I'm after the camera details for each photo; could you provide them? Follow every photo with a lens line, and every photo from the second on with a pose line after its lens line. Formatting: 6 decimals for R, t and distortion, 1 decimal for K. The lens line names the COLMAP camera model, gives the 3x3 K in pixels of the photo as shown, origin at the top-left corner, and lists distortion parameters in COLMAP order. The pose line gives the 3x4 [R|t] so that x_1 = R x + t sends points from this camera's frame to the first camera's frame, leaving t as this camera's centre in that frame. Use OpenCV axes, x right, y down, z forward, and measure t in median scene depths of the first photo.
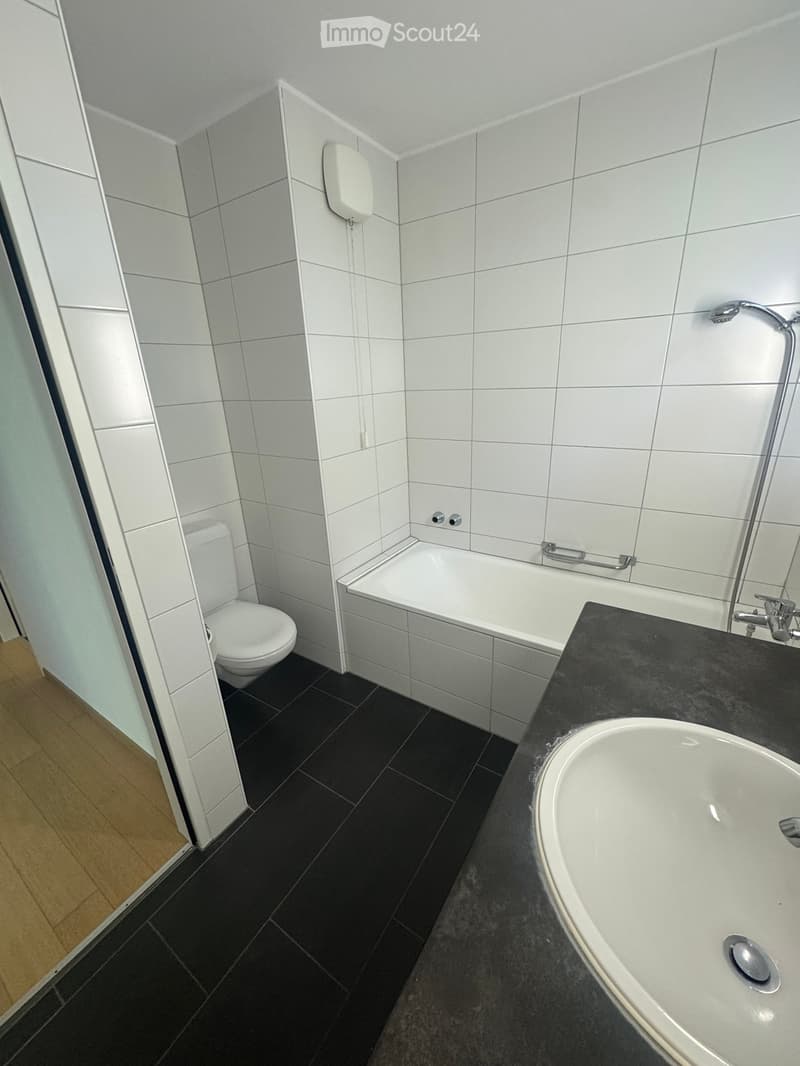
lens RADIAL K [[425.7, 0, 390.3], [0, 425.7, 531.3], [0, 0, 1]] dist [0.004031, 0.000165]
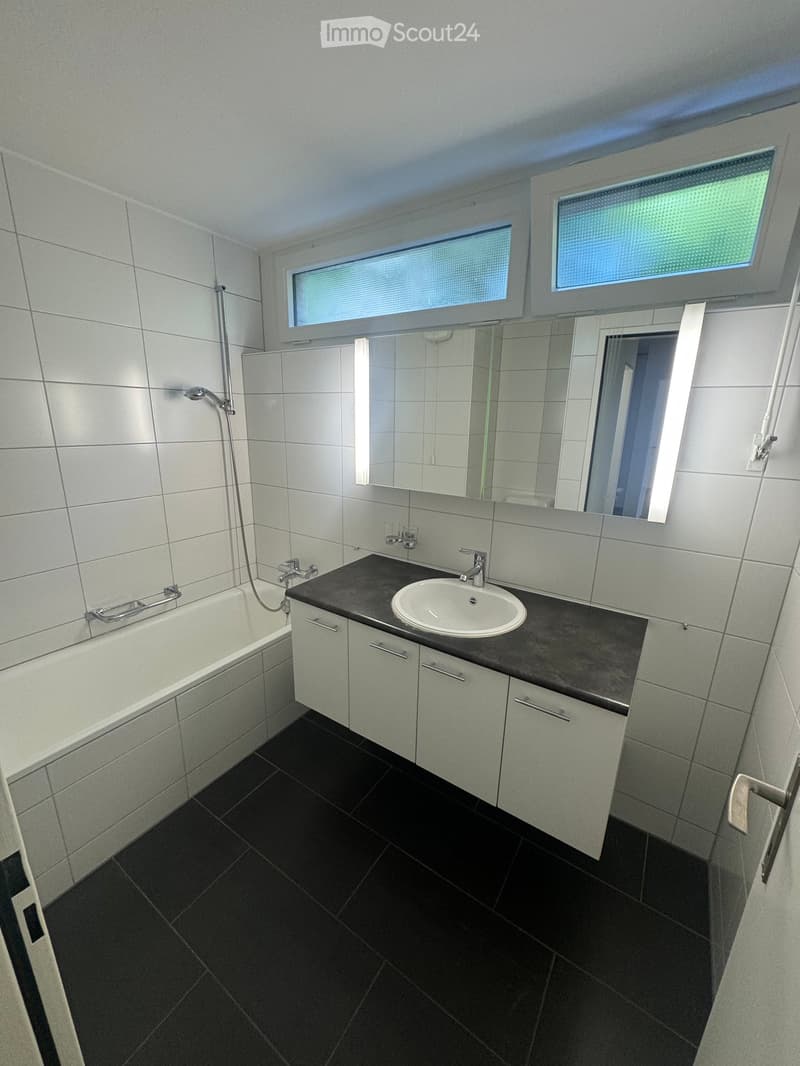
lens RADIAL K [[425.7, 0, 390.7], [0, 425.7, 538.8], [0, 0, 1]] dist [0.004031, 0.000165]
pose [[-0.014180, -0.207726, 0.978084, -0.538175], [0.336208, 0.920238, 0.200315, -0.088940], [-0.941681, 0.331680, 0.056790, 0.326022]]
